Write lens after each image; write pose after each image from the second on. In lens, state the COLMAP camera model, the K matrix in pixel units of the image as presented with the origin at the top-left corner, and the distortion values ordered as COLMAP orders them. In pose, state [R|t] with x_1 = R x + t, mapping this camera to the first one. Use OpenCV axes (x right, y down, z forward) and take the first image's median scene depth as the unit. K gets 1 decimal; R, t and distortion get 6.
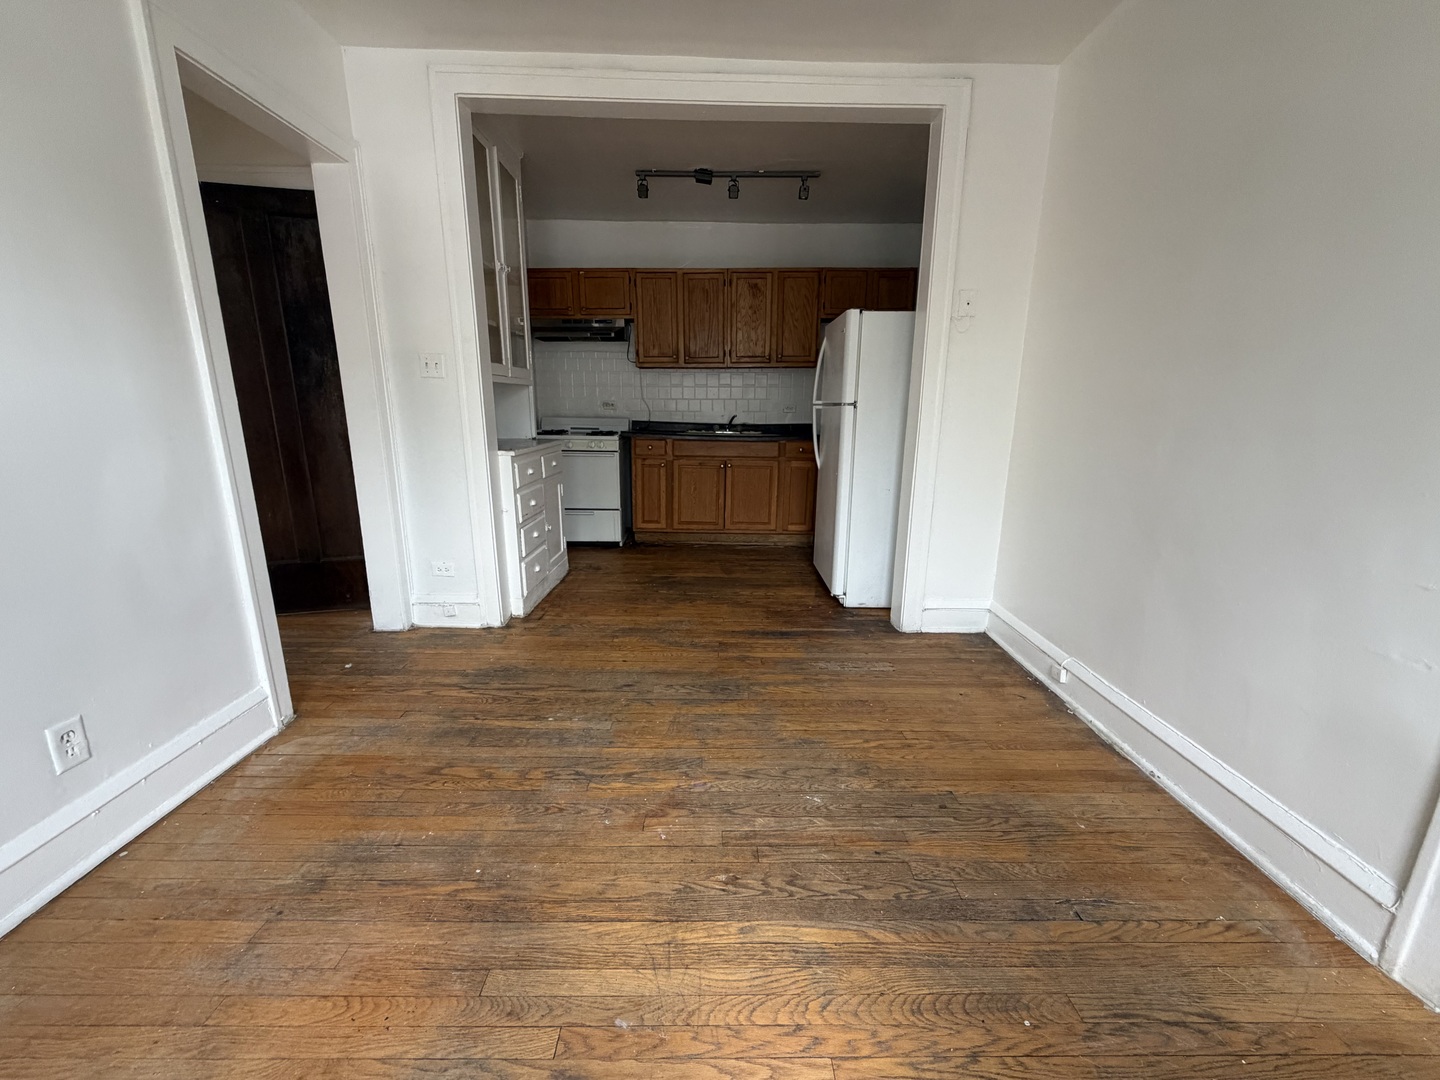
lens RADIAL K [[573.3, 0, 716.7], [0, 573.3, 538.3], [0, 0, 1]] dist [0.000520, 0.000117]
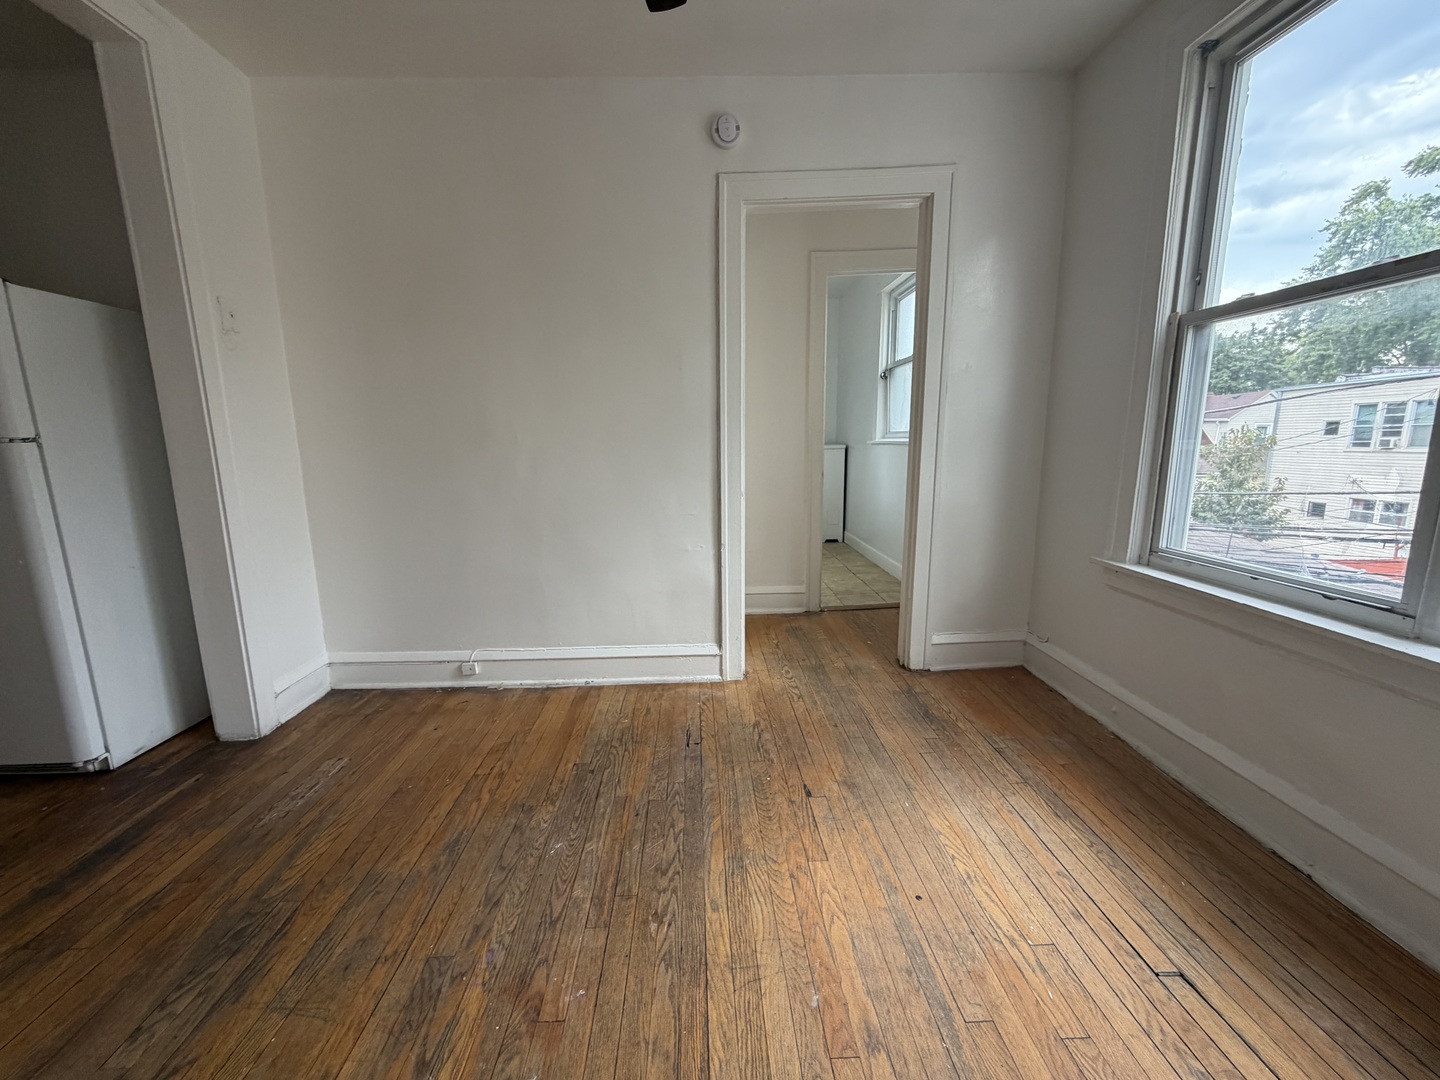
lens RADIAL K [[573.3, 0, 716.7], [0, 573.3, 538.3], [0, 0, 1]] dist [0.000520, 0.000117]
pose [[-0.030148, -0.179282, 0.983336, -0.338725], [0.236589, 0.954547, 0.181287, -0.070837], [-0.971142, 0.238112, 0.013639, 0.304614]]
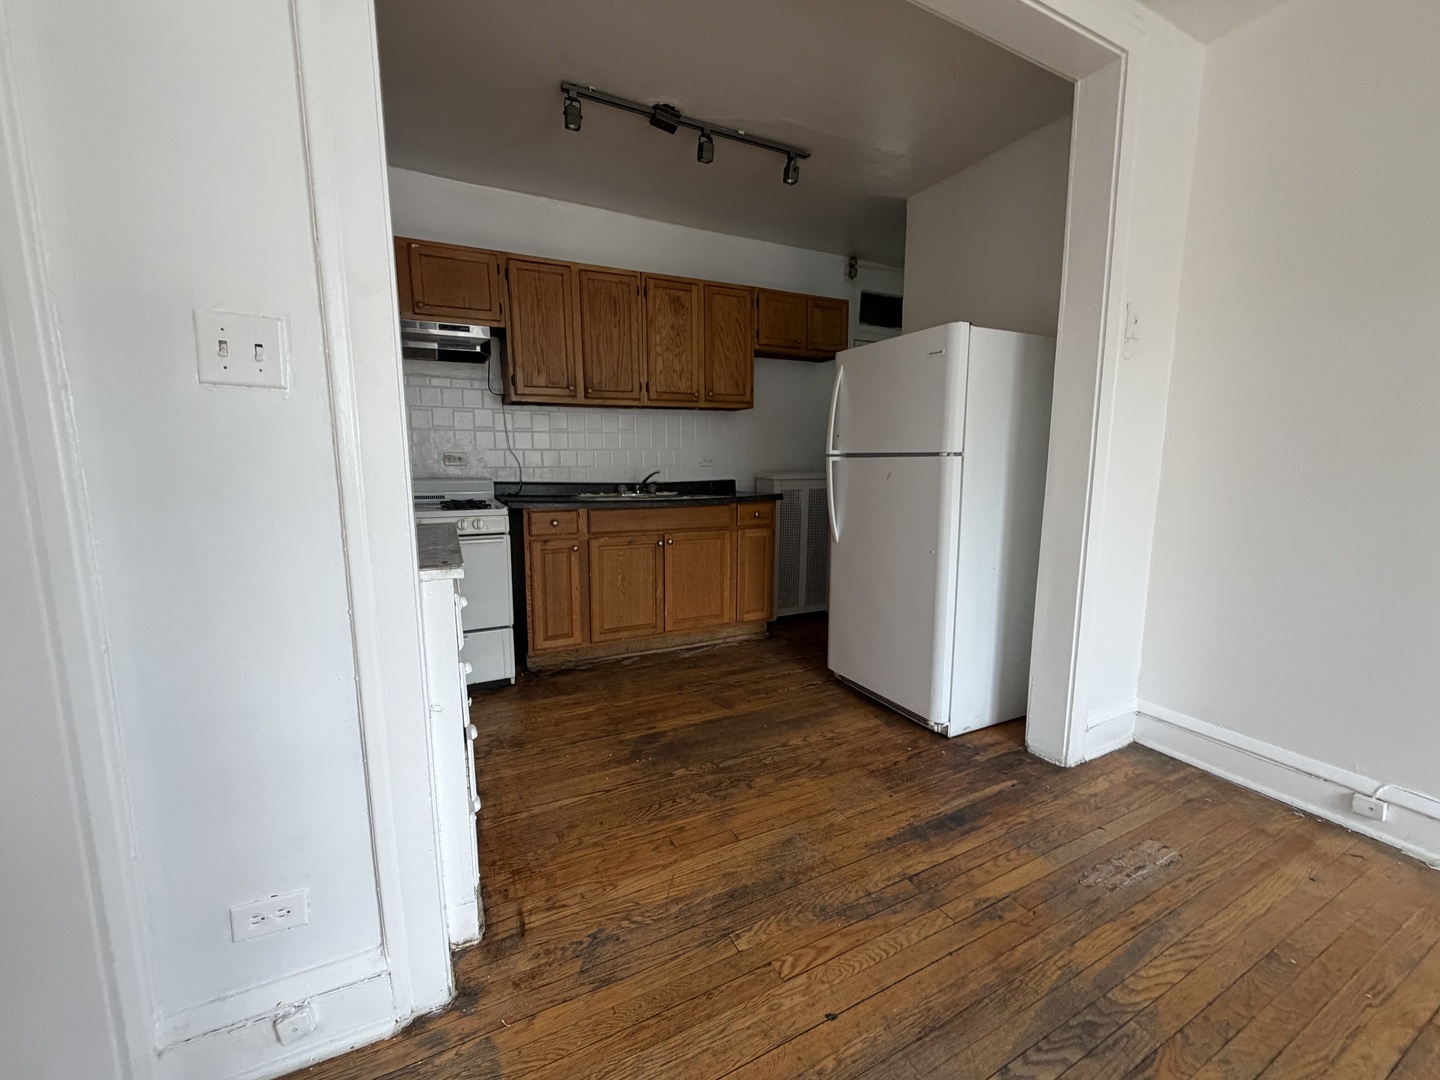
lens RADIAL K [[573.3, 0, 716.7], [0, 573.3, 538.3], [0, 0, 1]] dist [0.000520, 0.000117]
pose [[0.894036, -0.071744, 0.442212, -0.315661], [0.110265, 0.991967, -0.061991, -0.107499], [-0.434212, 0.104183, 0.894766, 0.455872]]
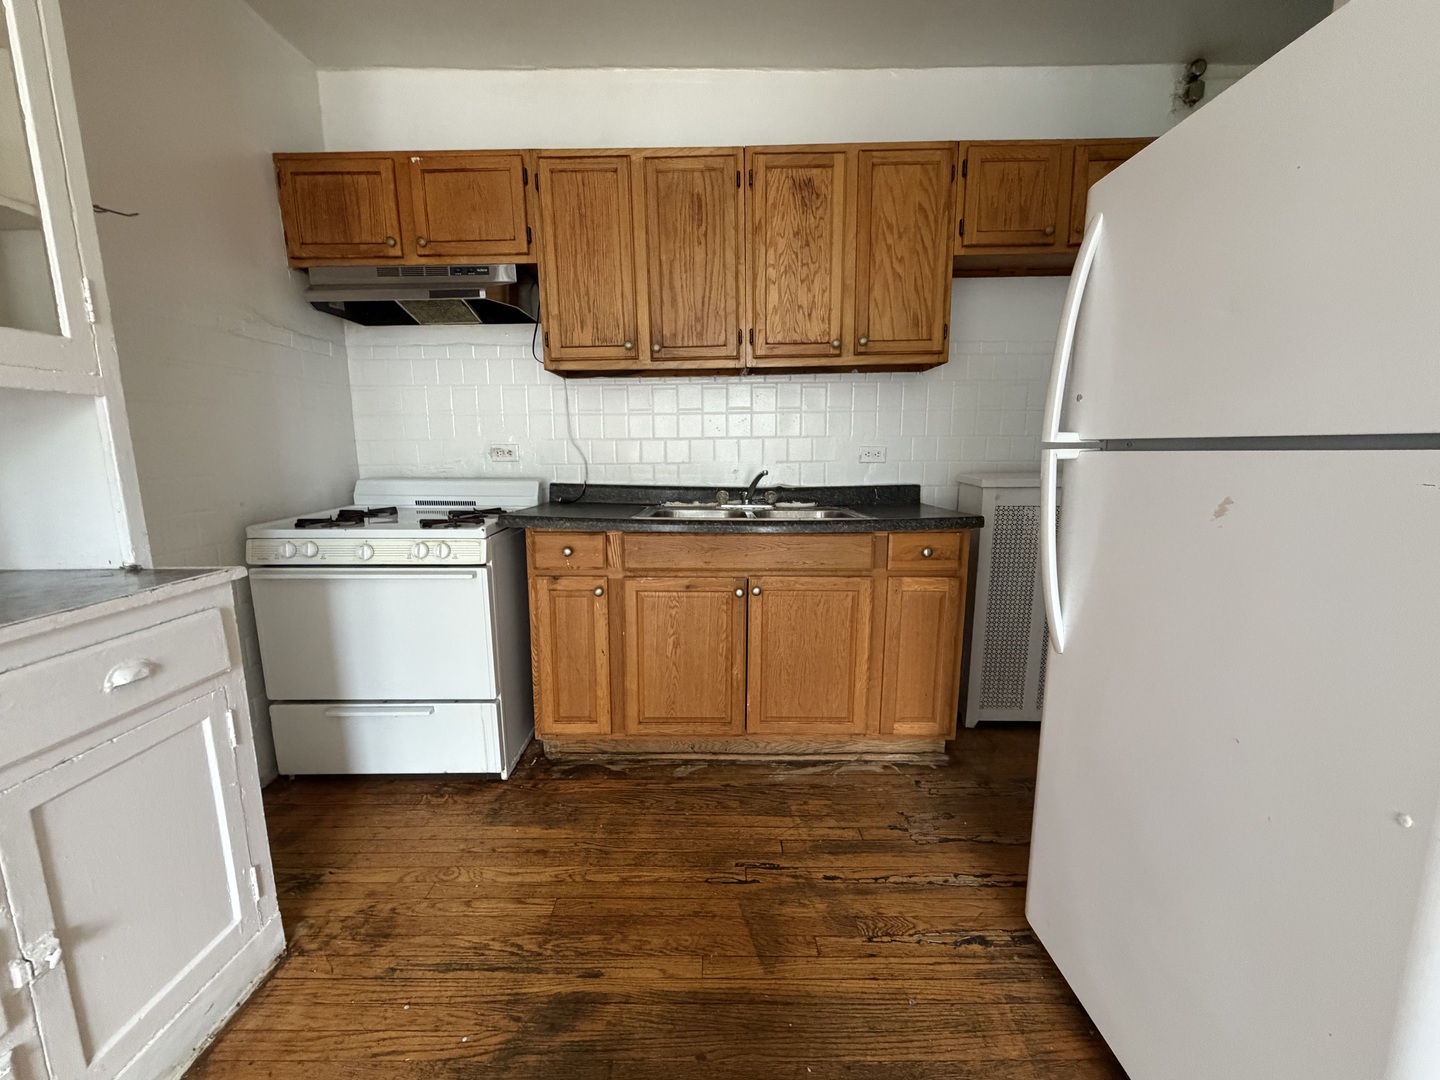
lens RADIAL K [[573.3, 0, 716.7], [0, 573.3, 538.3], [0, 0, 1]] dist [0.000520, 0.000117]
pose [[0.999874, -0.013885, -0.007675, -0.004393], [0.013296, 0.997305, -0.072158, -0.179649], [0.008656, 0.072046, 0.997364, 0.762676]]
